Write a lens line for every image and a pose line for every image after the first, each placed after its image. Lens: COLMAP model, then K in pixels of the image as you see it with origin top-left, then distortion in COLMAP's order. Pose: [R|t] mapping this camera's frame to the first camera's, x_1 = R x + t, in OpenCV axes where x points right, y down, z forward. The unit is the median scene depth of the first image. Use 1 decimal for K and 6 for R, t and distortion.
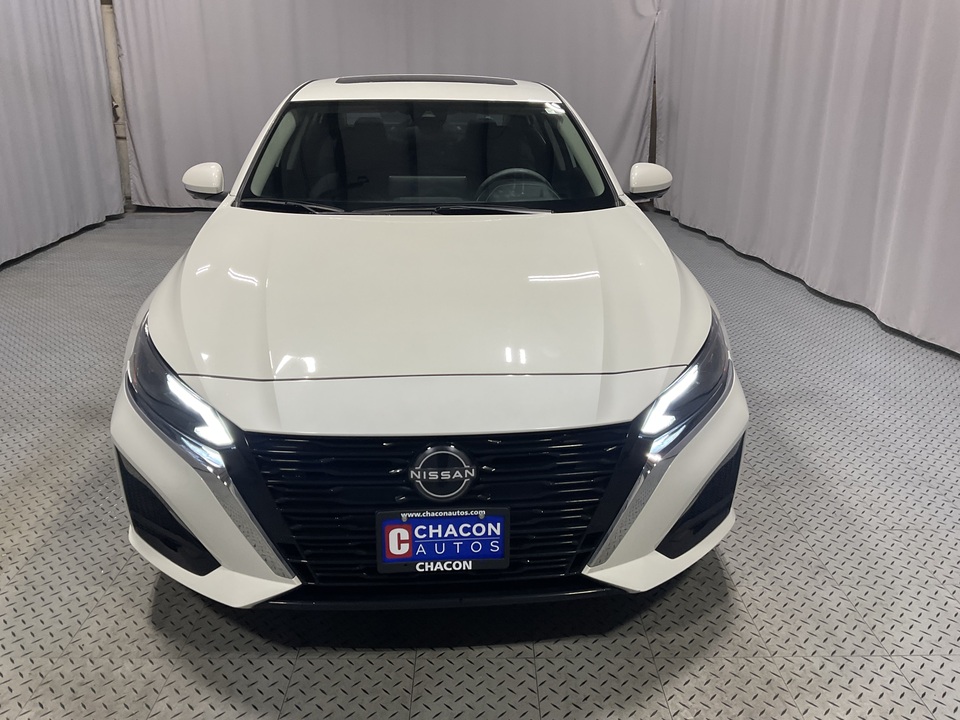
lens RADIAL K [[795.8, 0, 477.7], [0, 795.8, 351.0], [0, 0, 1]] dist [0.092435, -0.197611]
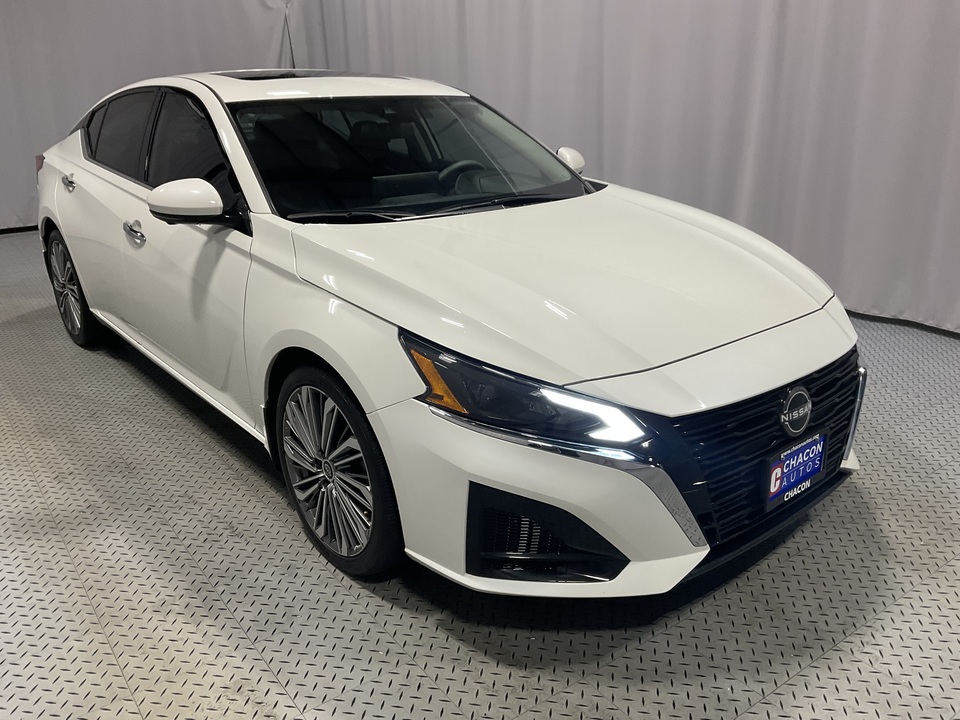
lens RADIAL K [[795.8, 0, 477.7], [0, 795.8, 351.0], [0, 0, 1]] dist [0.092435, -0.197611]
pose [[0.817613, -0.202681, 0.538915, -1.015901], [0.197524, 0.977929, 0.068117, -0.102421], [-0.540826, 0.050755, 0.839602, 0.257269]]
